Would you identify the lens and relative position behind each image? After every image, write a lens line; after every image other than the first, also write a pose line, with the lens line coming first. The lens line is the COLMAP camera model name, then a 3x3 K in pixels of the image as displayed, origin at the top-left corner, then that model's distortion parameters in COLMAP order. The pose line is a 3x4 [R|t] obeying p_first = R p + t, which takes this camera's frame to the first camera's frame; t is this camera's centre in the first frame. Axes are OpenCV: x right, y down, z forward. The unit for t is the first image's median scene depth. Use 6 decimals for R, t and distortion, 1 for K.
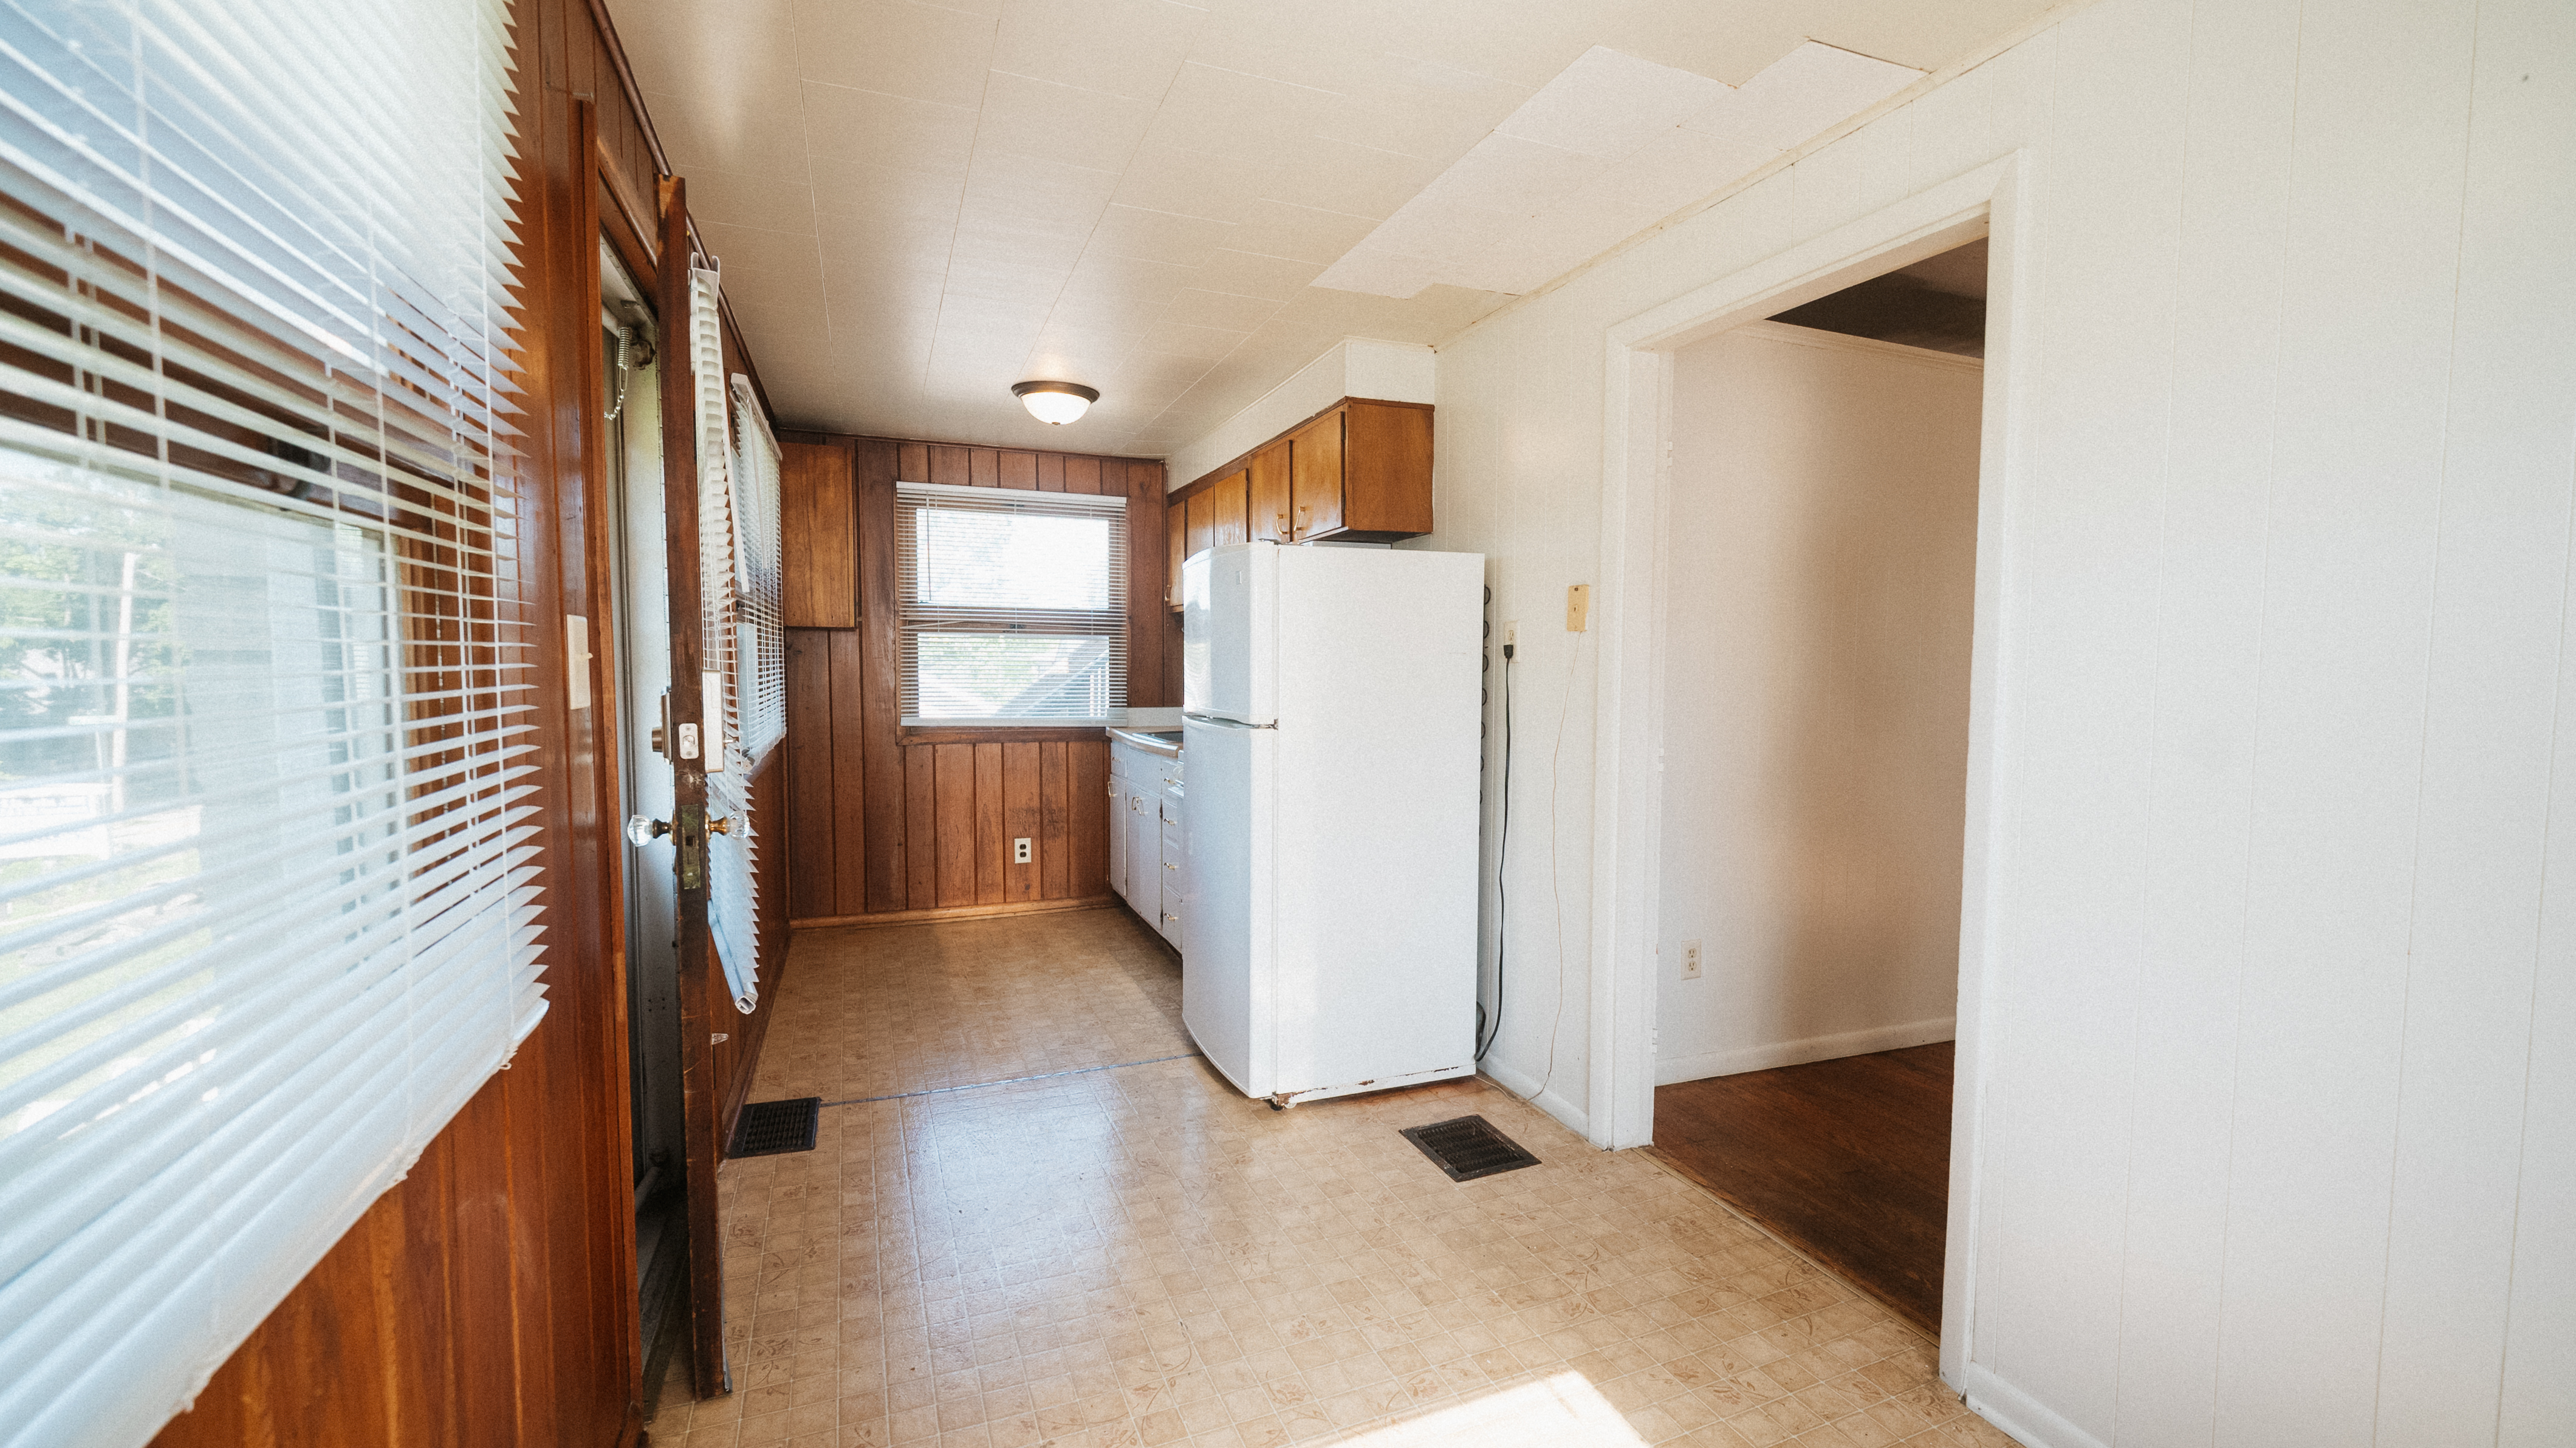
lens RADIAL K [[1063.1, 0, 1290.1], [0, 1063.1, 733.1], [0, 0, 1]] dist [0.004964, -0.003365]
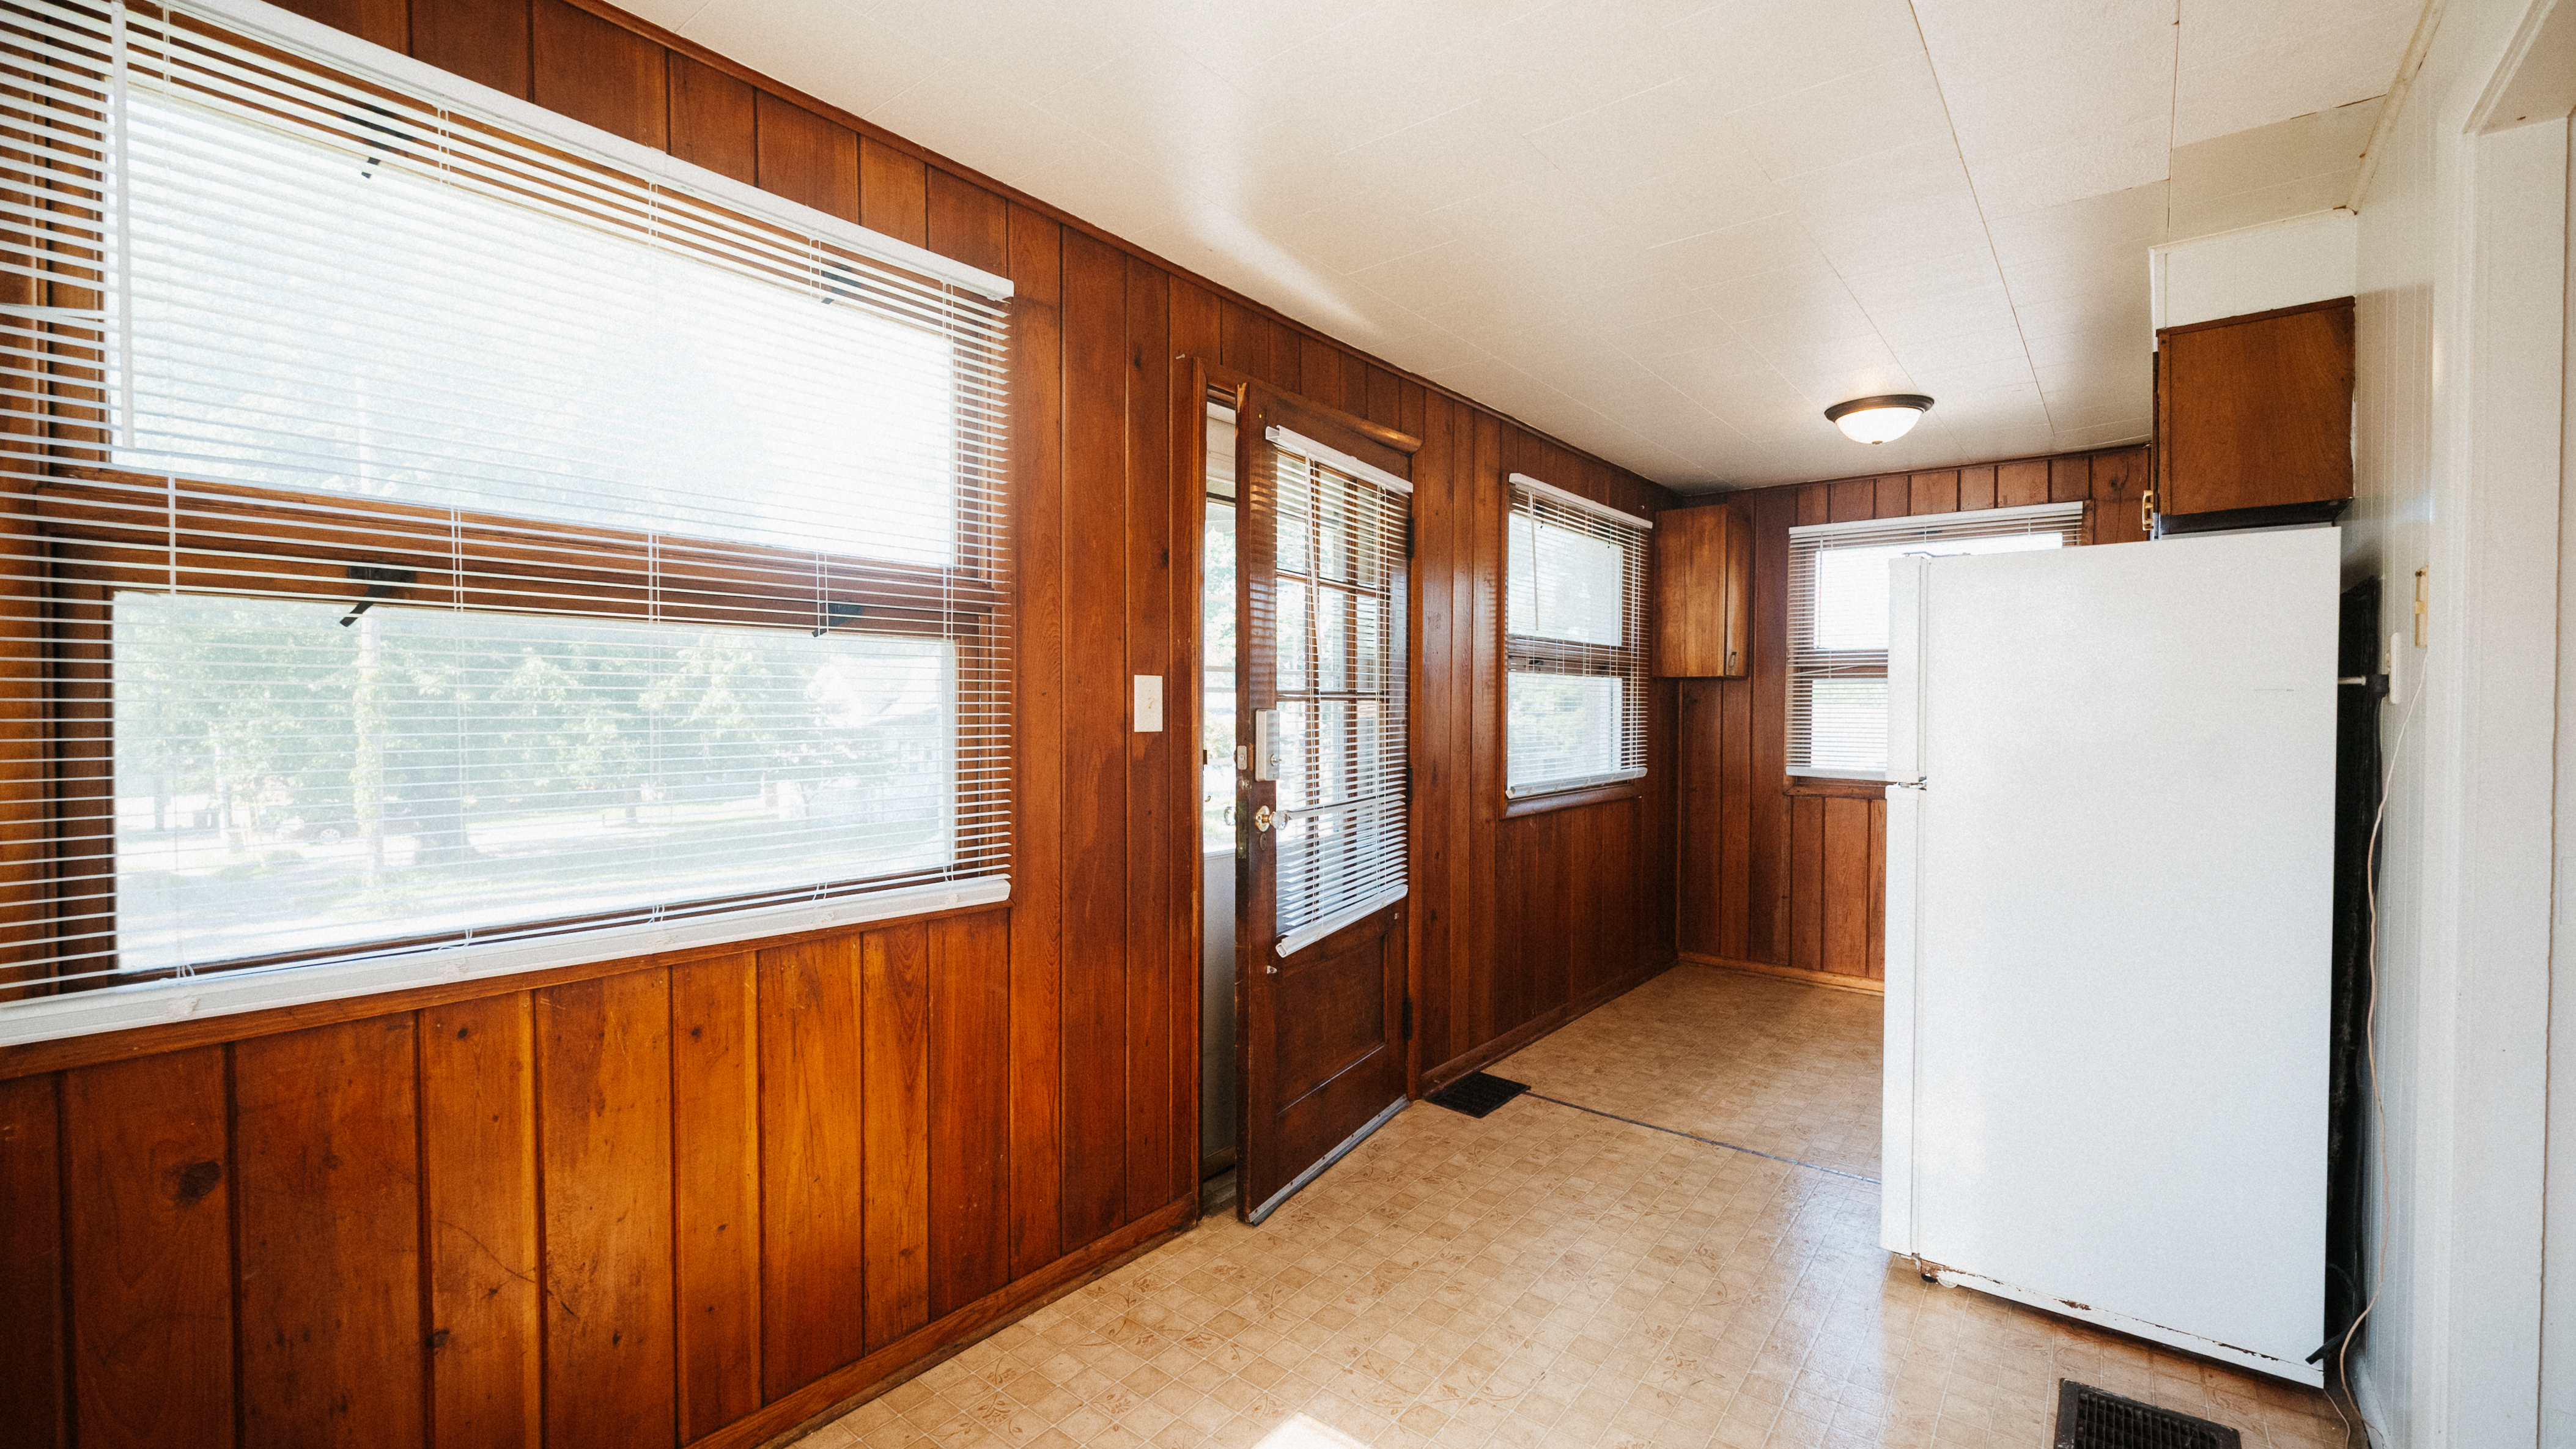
lens RADIAL K [[1063.5, 0, 1278.9], [0, 1063.5, 728.7], [0, 0, 1]] dist [0.004964, -0.003365]
pose [[0.492661, 0.012775, -0.870127, 0.255370], [-0.060327, 0.997988, -0.019505, -0.002181], [0.868128, 0.062101, 0.492441, 0.108961]]
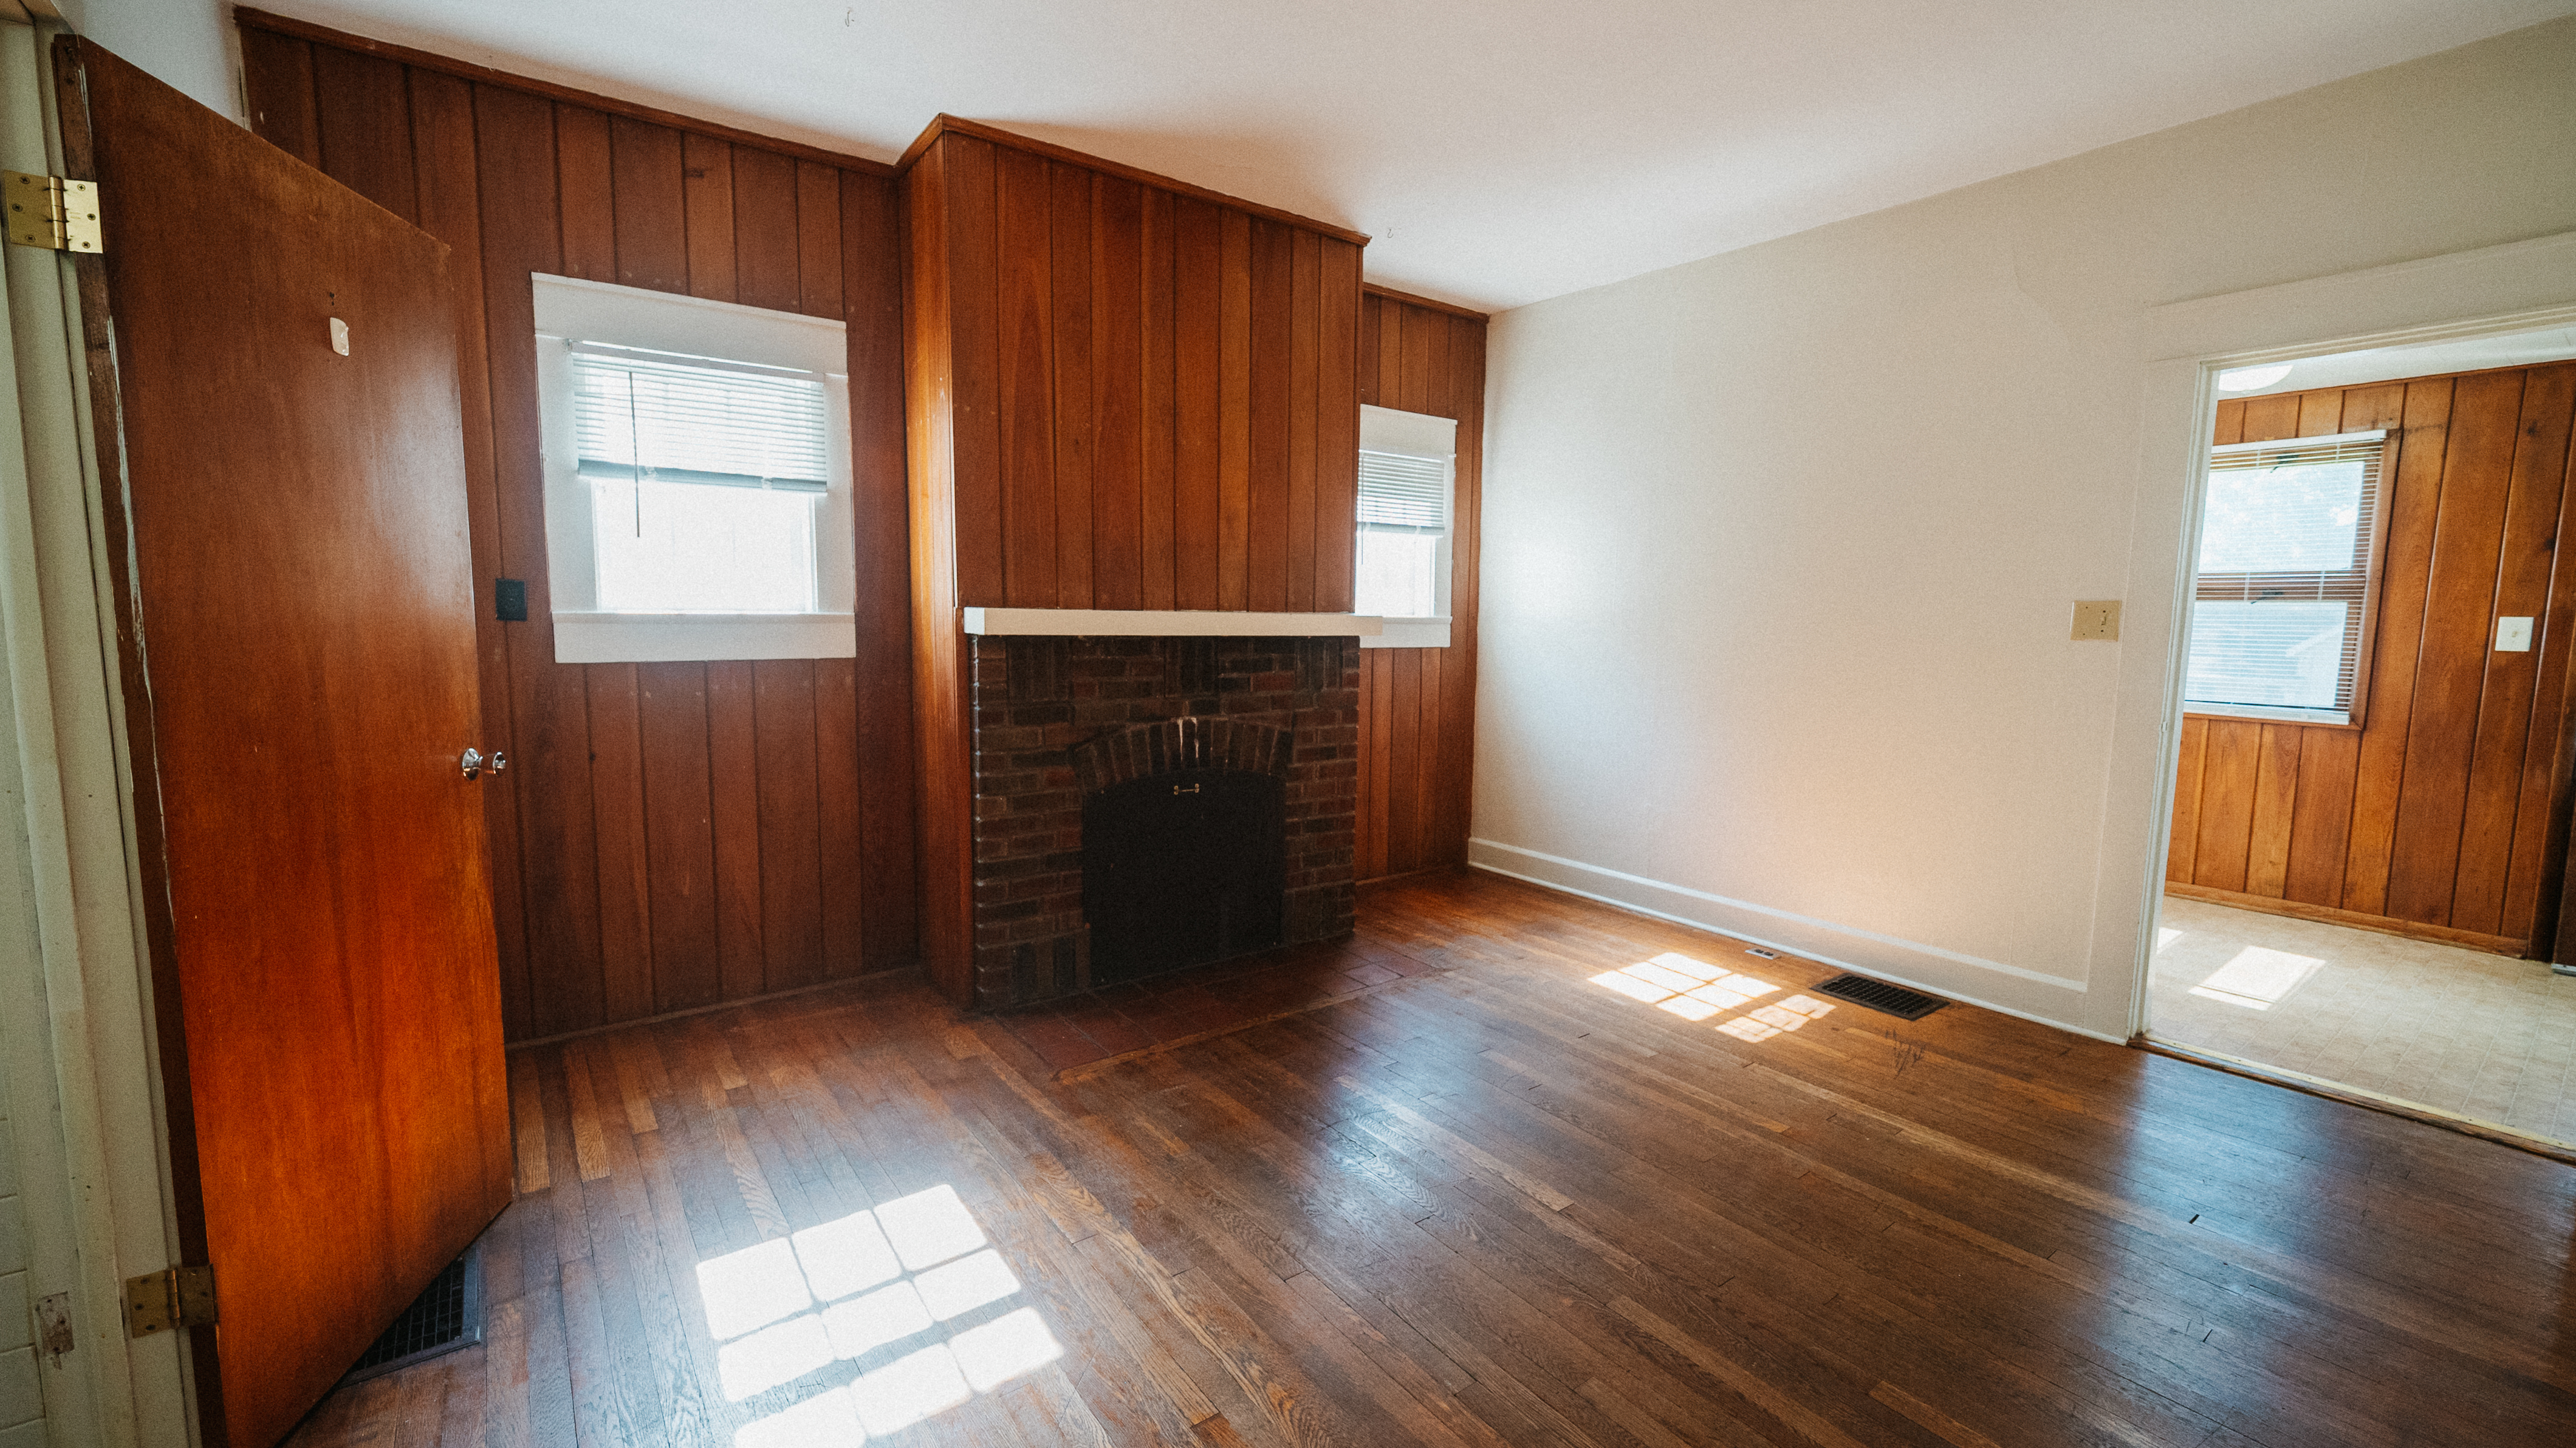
lens RADIAL K [[1063.1, 0, 1295.5], [0, 1063.1, 725.0], [0, 0, 1]] dist [0.004964, -0.003365]
pose [[-0.963856, 0.011732, -0.266164, 0.927425], [-0.036857, 0.983552, 0.176824, -0.061480], [0.263861, 0.180243, -0.947571, 0.841440]]
